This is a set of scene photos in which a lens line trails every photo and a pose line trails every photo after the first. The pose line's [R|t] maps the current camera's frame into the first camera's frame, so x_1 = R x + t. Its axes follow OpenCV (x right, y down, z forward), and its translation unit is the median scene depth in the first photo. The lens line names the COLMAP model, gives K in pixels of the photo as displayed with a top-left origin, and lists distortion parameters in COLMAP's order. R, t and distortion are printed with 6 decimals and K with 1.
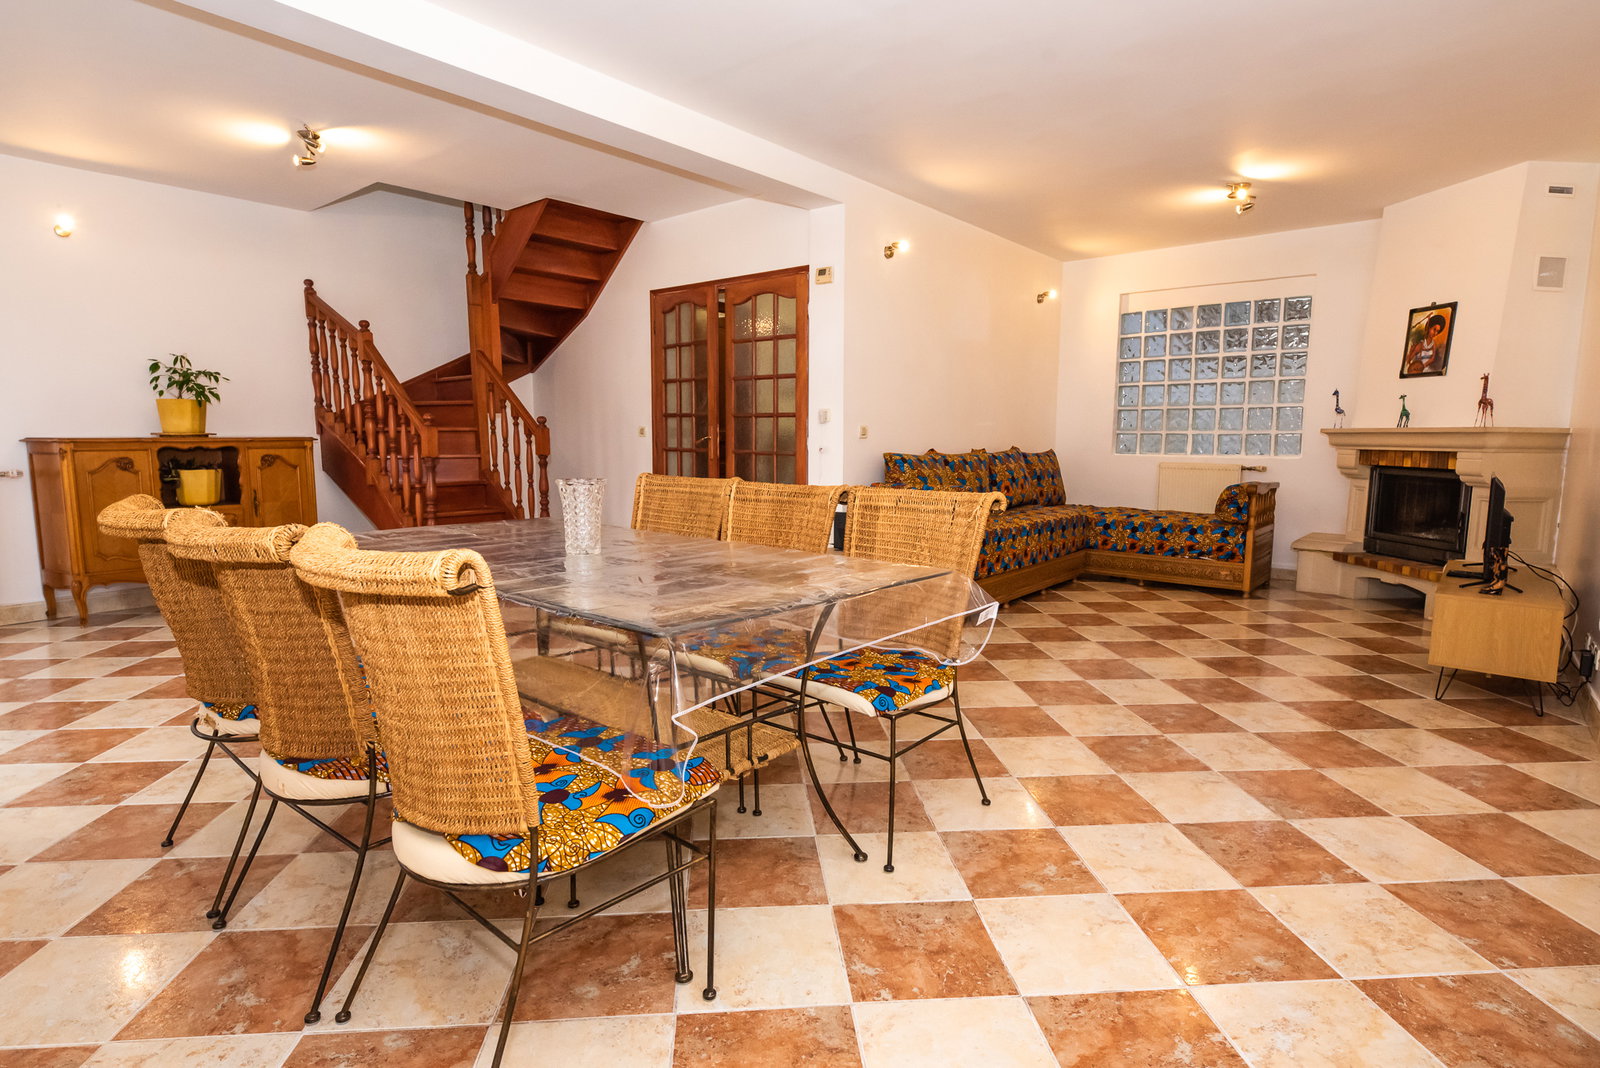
lens RADIAL K [[827.4, 0, 801.4], [0, 827.4, 531.7], [0, 0, 1]] dist [-0.001418, -0.000290]
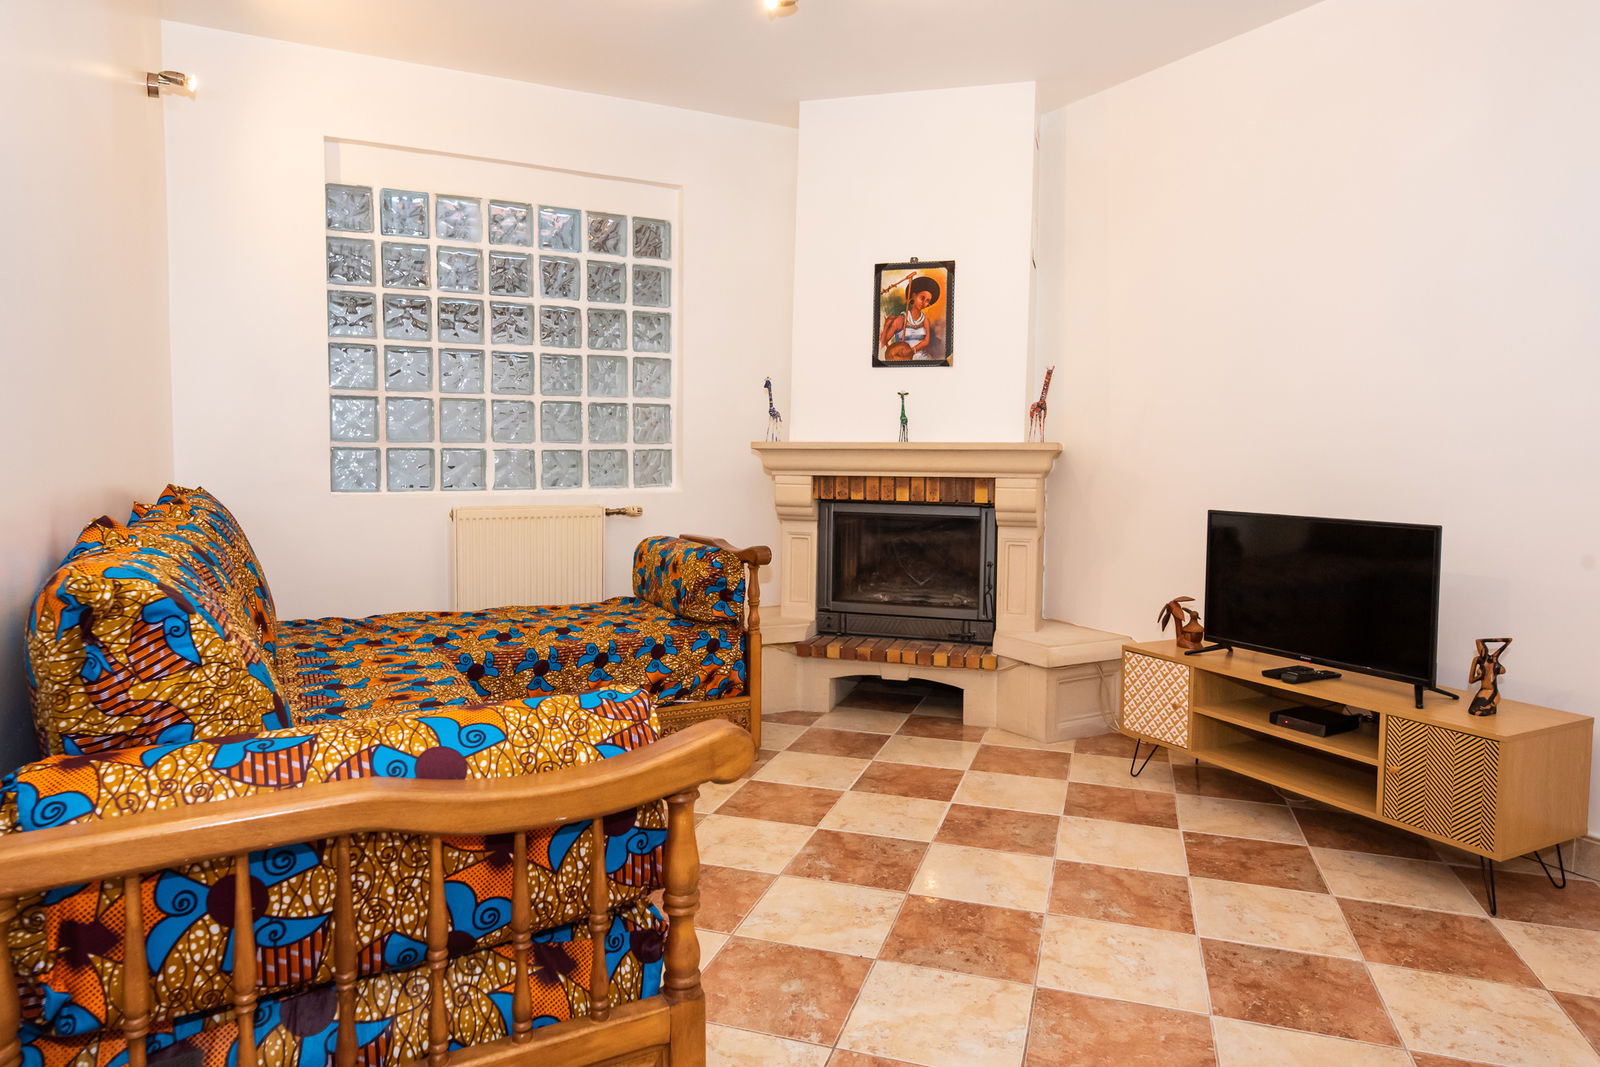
lens RADIAL K [[963.2, 0, 803.7], [0, 963.2, 522.7], [0, 0, 1]] dist [-0.001494, 0.000283]
pose [[0.384764, -0.064631, 0.920749, -0.007746], [0.103628, 0.994263, 0.026488, -0.089859], [-0.917179, 0.085224, 0.389254, 0.772686]]
